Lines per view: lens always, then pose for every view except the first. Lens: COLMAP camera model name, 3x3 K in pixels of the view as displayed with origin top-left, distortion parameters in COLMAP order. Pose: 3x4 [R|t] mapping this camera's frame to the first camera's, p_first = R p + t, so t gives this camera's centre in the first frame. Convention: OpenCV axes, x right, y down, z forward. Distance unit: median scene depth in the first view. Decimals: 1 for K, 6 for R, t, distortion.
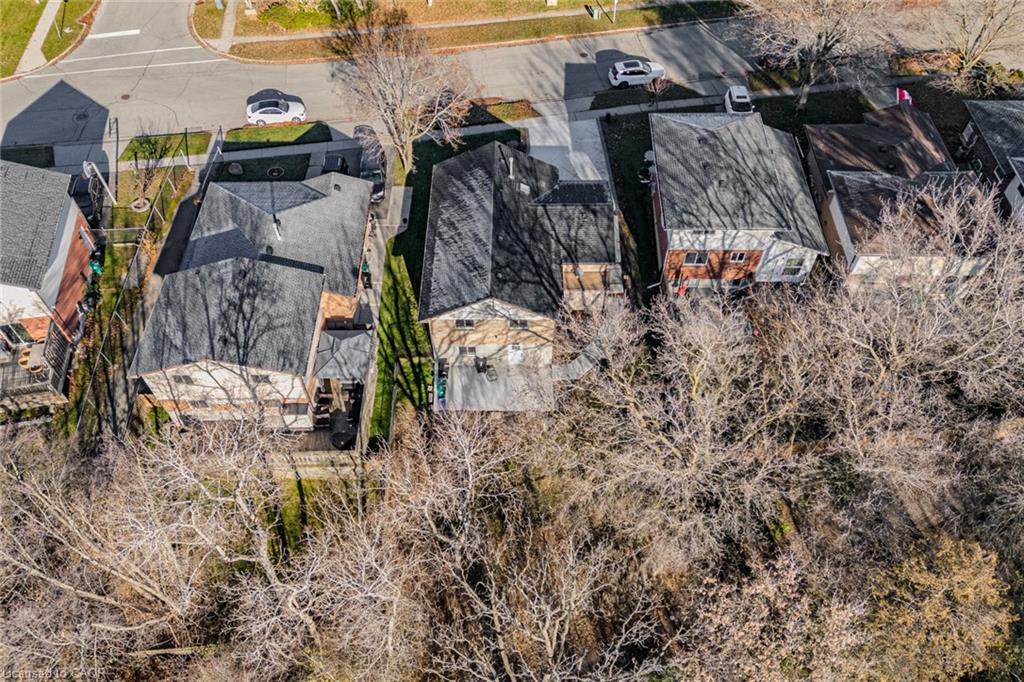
lens RADIAL K [[763.1, 0, 510.7], [0, 763.1, 347.7], [0, 0, 1]] dist [0.078821, -0.087344]
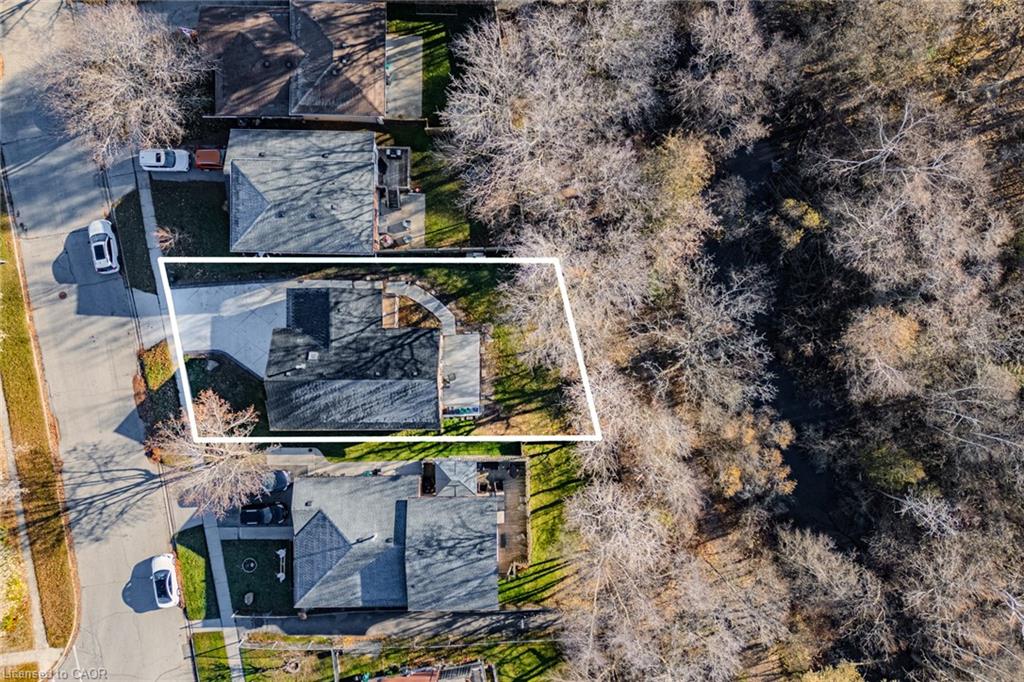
lens RADIAL K [[763.1, 0, 510.7], [0, 763.1, 347.7], [0, 0, 1]] dist [0.078821, -0.087344]
pose [[-0.009275, -0.999955, 0.002037, 0.027569], [0.805848, -0.006268, 0.592089, -0.731931], [-0.592049, 0.007133, 0.805870, -0.235280]]
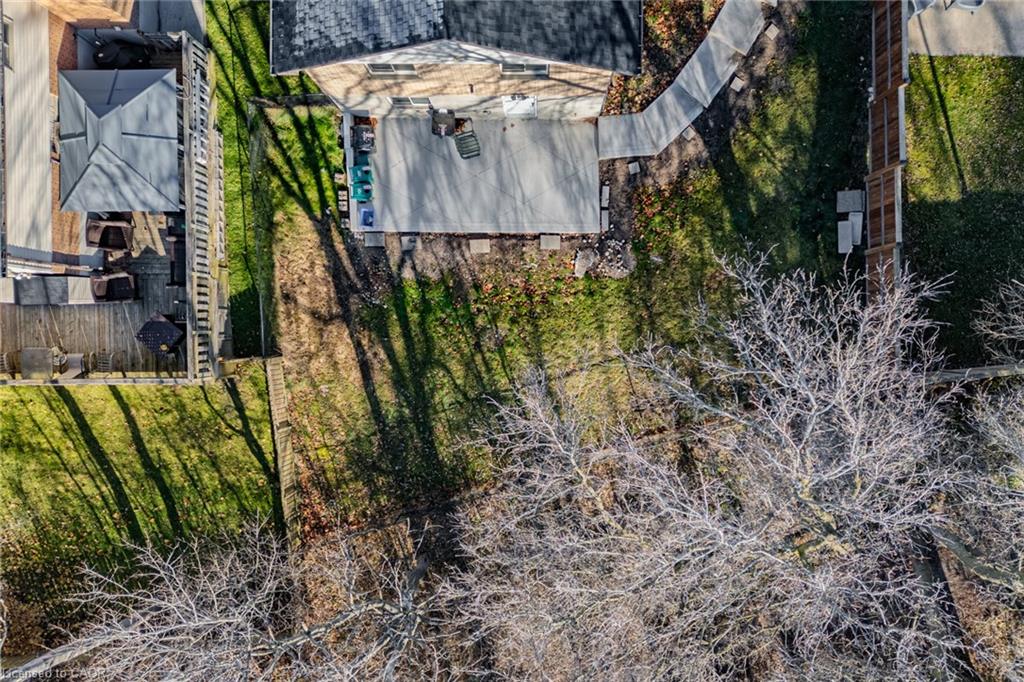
lens RADIAL K [[763.1, 0, 510.7], [0, 763.1, 347.7], [0, 0, 1]] dist [0.078821, -0.087344]
pose [[0.999736, 0.000872, -0.022941, 0.011909], [0.013808, 0.775496, 0.631202, -0.164656], [0.018341, -0.631352, 0.775279, 0.557084]]
